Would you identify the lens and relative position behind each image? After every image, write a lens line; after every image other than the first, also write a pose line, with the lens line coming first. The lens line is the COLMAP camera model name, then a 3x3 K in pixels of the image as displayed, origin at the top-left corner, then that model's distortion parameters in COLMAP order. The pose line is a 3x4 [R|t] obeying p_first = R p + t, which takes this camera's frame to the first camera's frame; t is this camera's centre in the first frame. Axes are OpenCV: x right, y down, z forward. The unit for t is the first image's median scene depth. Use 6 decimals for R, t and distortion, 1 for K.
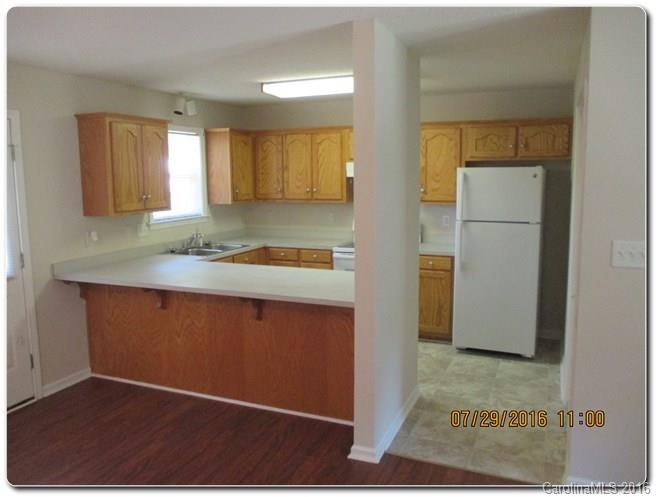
lens RADIAL K [[533.4, 0, 327.6], [0, 533.4, 238.0], [0, 0, 1]] dist [-0.008038, -0.009426]
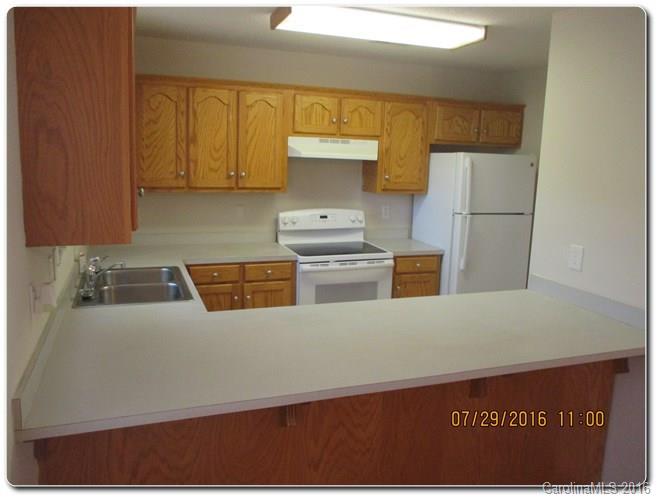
lens RADIAL K [[533.4, 0, 306.9], [0, 533.4, 240.4], [0, 0, 1]] dist [-0.008038, -0.009426]
pose [[0.721762, -0.080916, 0.687396, -0.507722], [0.042910, 0.996464, 0.072242, -0.059770], [-0.690810, -0.022646, 0.722681, 0.518782]]
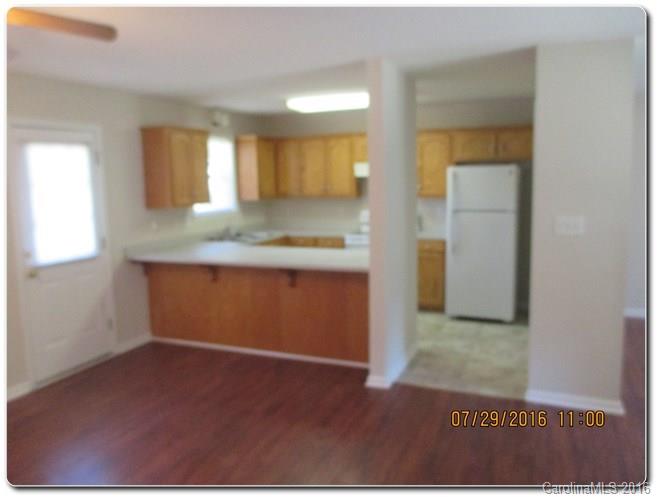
lens RADIAL K [[533.4, 0, 325.5], [0, 533.4, 245.4], [0, 0, 1]] dist [-0.008038, -0.009426]
pose [[0.999934, -0.011147, 0.002614, -0.039933], [0.011139, 0.999933, 0.003015, 0.038873], [-0.002648, -0.002986, 0.999992, -0.208851]]
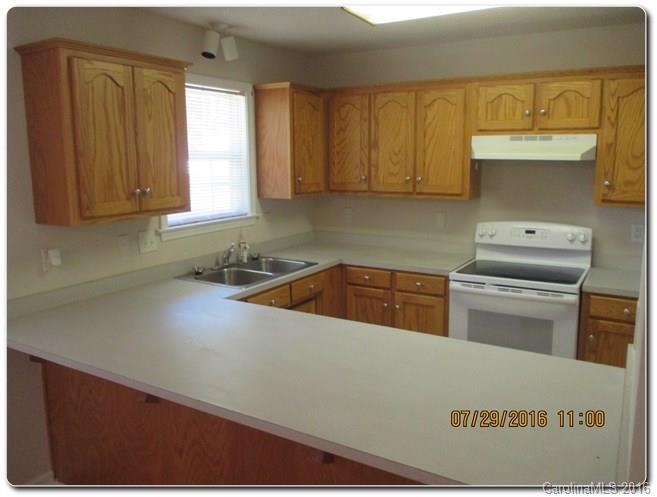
lens RADIAL K [[533.4, 0, 341.3], [0, 533.4, 237.8], [0, 0, 1]] dist [-0.008038, -0.009426]
pose [[0.993624, 0.023470, -0.110276, -0.051405], [-0.019493, 0.999125, 0.037008, -0.047130], [0.111048, -0.034622, 0.993212, 0.399558]]
